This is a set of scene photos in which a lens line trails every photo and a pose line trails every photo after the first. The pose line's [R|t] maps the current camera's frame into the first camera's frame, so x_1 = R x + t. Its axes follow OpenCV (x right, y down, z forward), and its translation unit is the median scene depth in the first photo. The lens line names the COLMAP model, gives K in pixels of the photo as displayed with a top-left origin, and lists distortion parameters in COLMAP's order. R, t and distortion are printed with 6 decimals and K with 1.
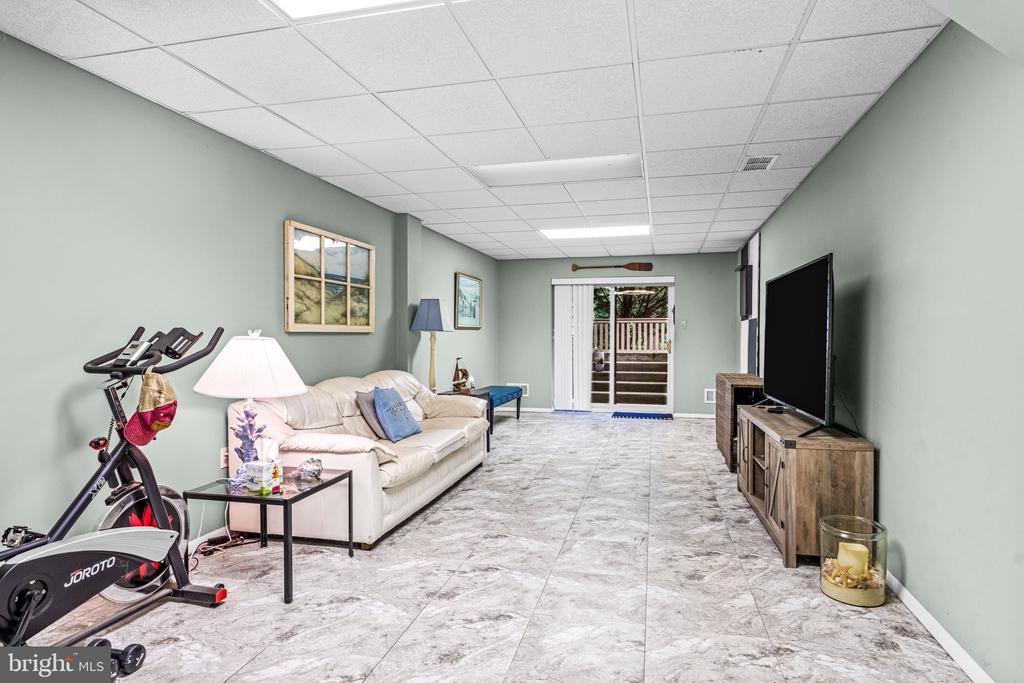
lens RADIAL K [[581.8, 0, 512.0], [0, 581.8, 341.5], [0, 0, 1]] dist [0.000872, 0.000179]
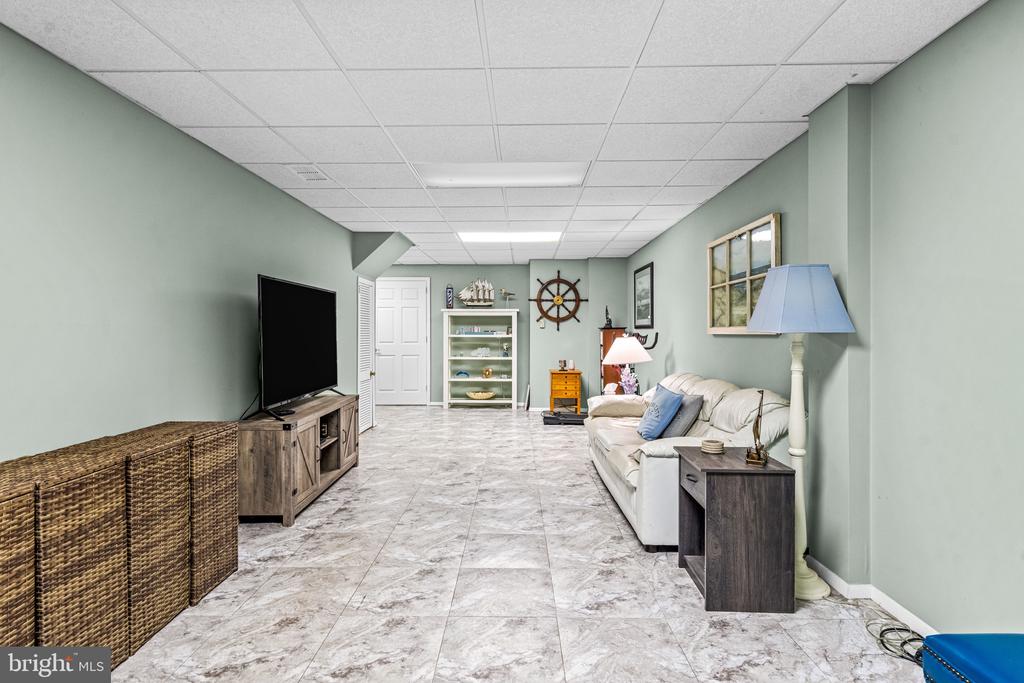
lens RADIAL K [[532.4, 0, 512.1], [0, 532.4, 347.1], [0, 0, 1]] dist [0.001649, 0.000505]
pose [[-0.972876, 0.005440, -0.231265, 0.285805], [-0.003258, 0.999302, 0.037211, -0.029675], [0.231306, 0.036955, -0.972179, 1.998594]]
